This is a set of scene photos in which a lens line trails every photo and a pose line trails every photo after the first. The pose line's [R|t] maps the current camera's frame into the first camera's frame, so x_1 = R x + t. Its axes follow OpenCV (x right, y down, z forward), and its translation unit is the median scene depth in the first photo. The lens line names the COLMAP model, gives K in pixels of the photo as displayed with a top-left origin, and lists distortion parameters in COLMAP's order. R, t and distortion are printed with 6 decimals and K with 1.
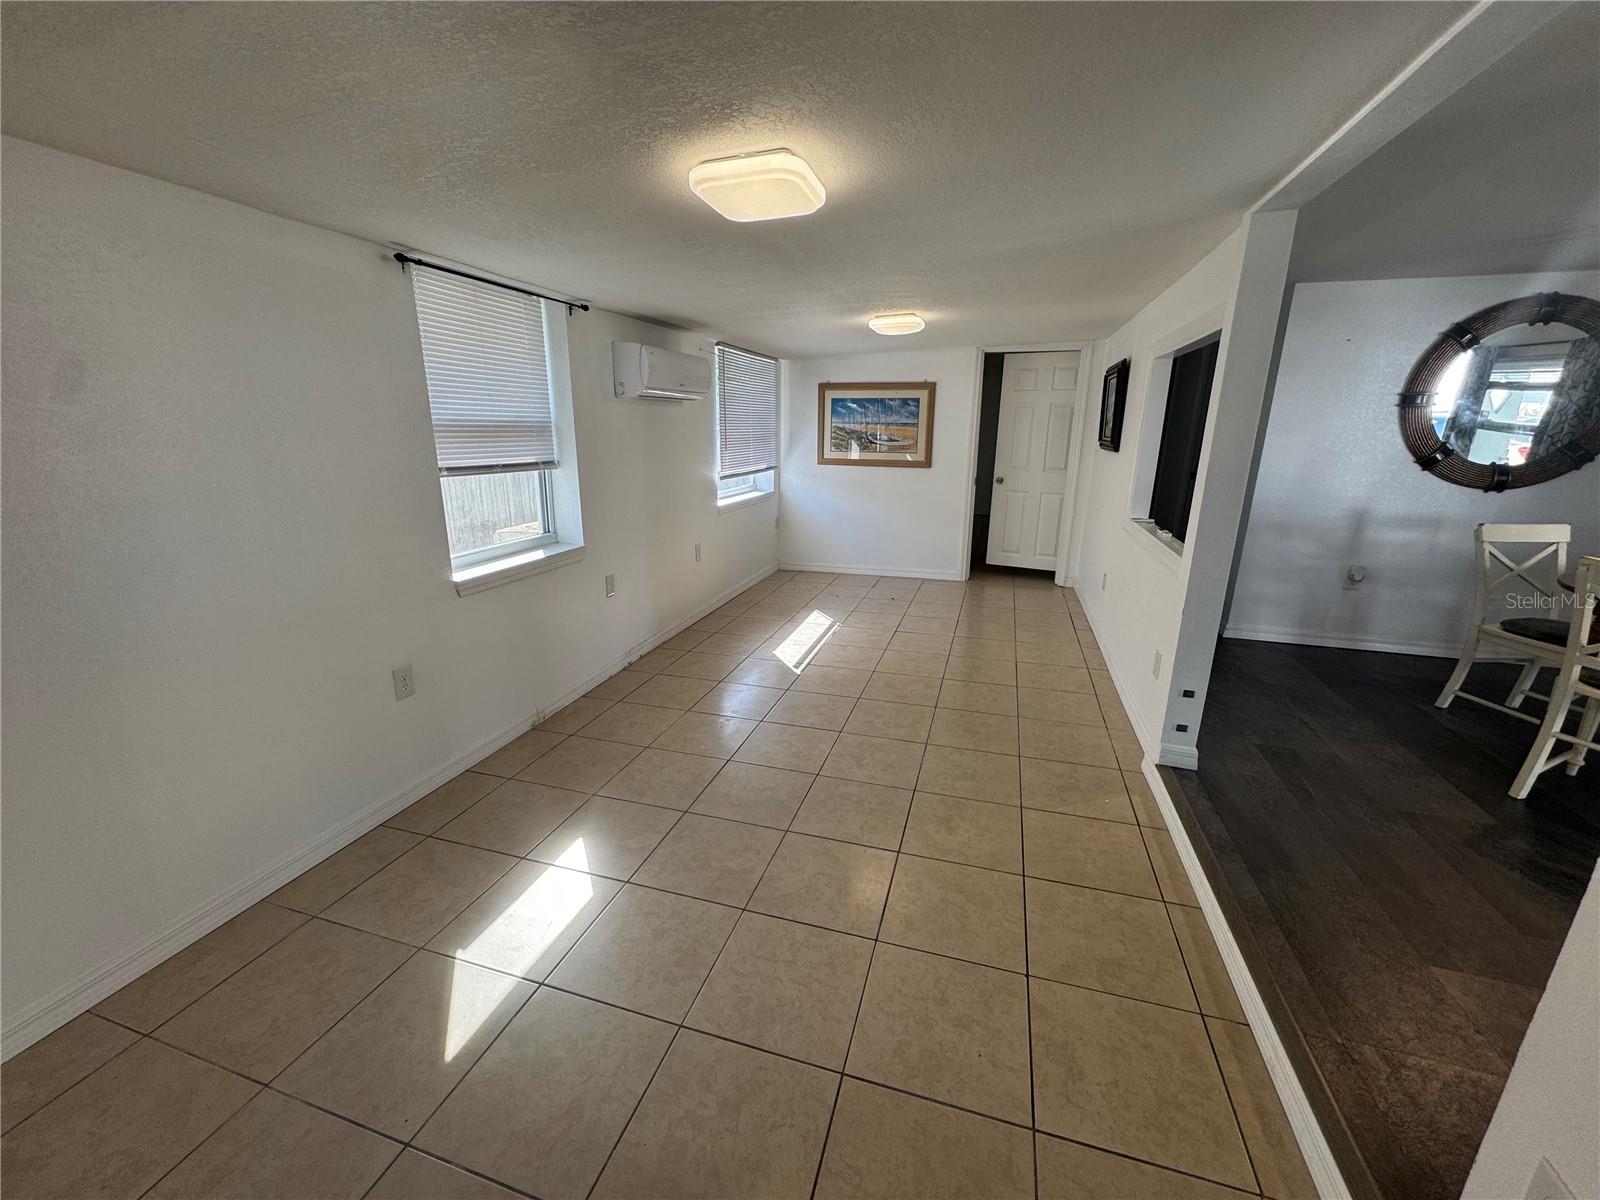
lens RADIAL K [[642.5, 0, 797.6], [0, 642.5, 601.2], [0, 0, 1]] dist [-0.000875, 0.000014]
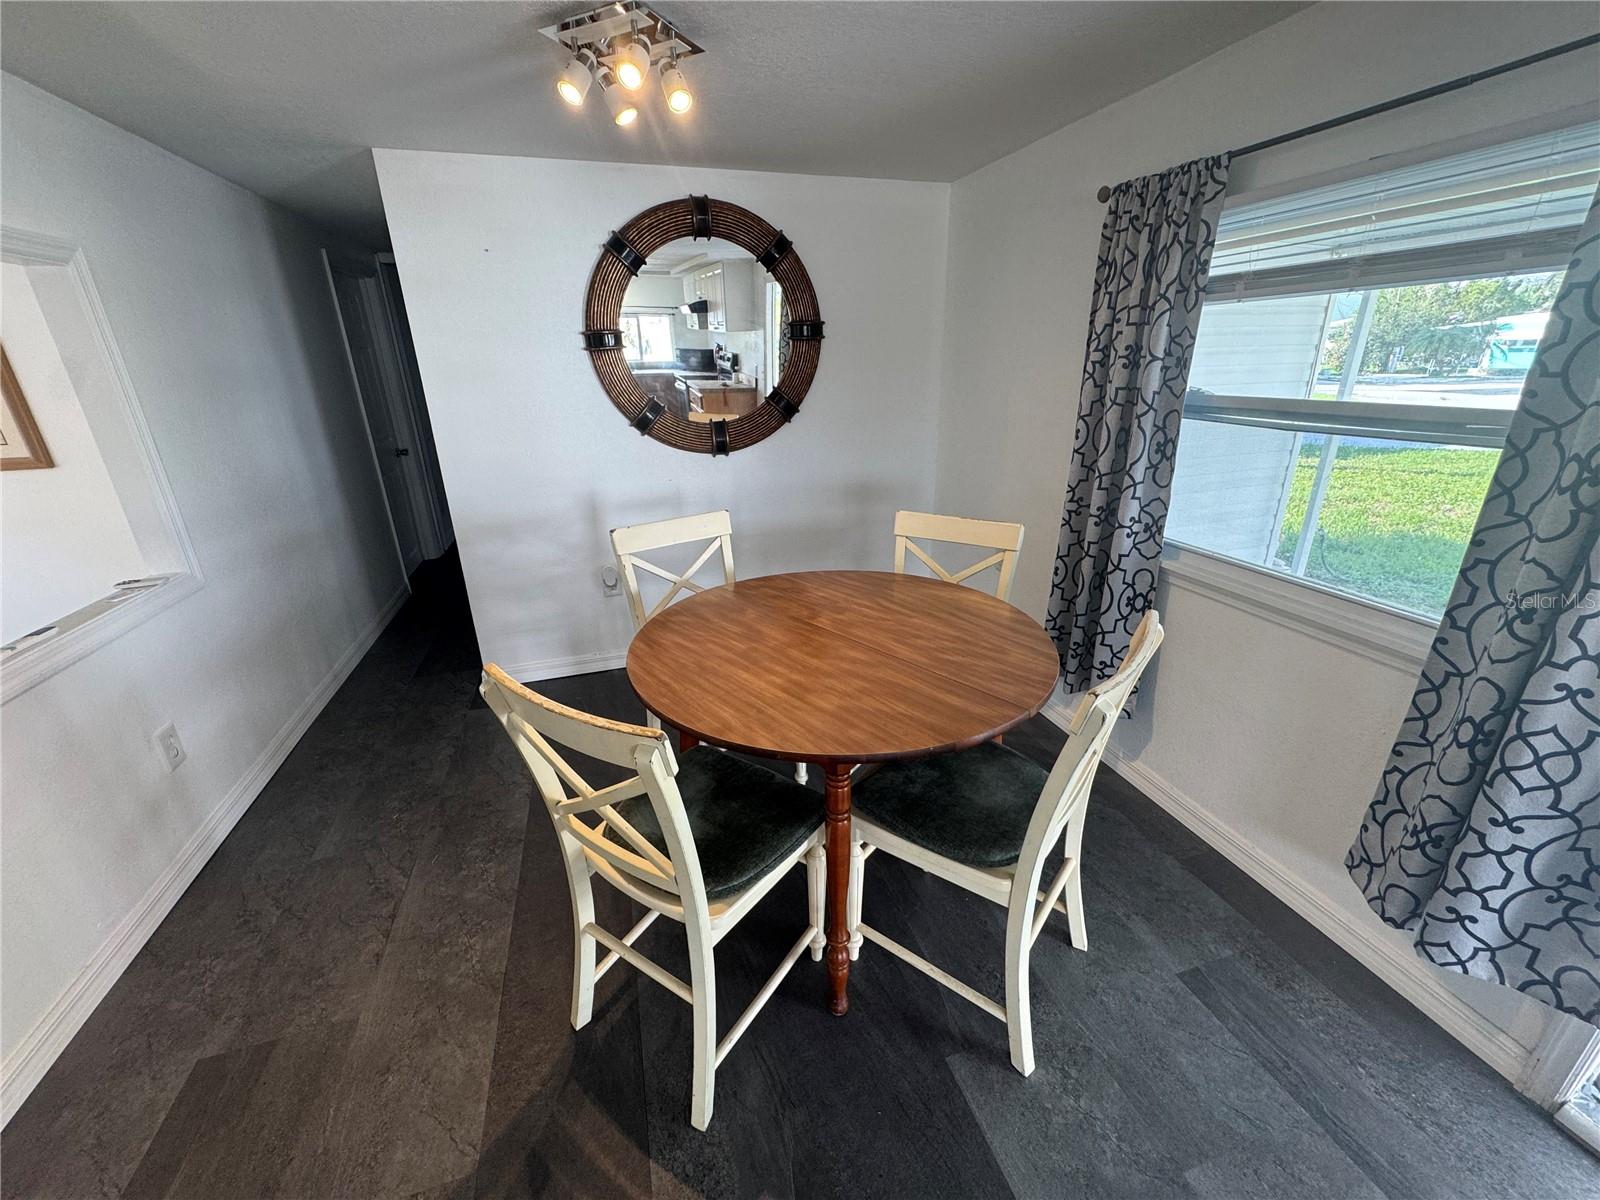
lens RADIAL K [[642.5, 0, 797.8], [0, 642.5, 603.0], [0, 0, 1]] dist [-0.000875, 0.000014]
pose [[0.822152, -0.226833, 0.522124, 0.685130], [0.176628, 0.973563, 0.144834, -0.087469], [-0.541174, -0.026854, 0.840482, 0.249198]]
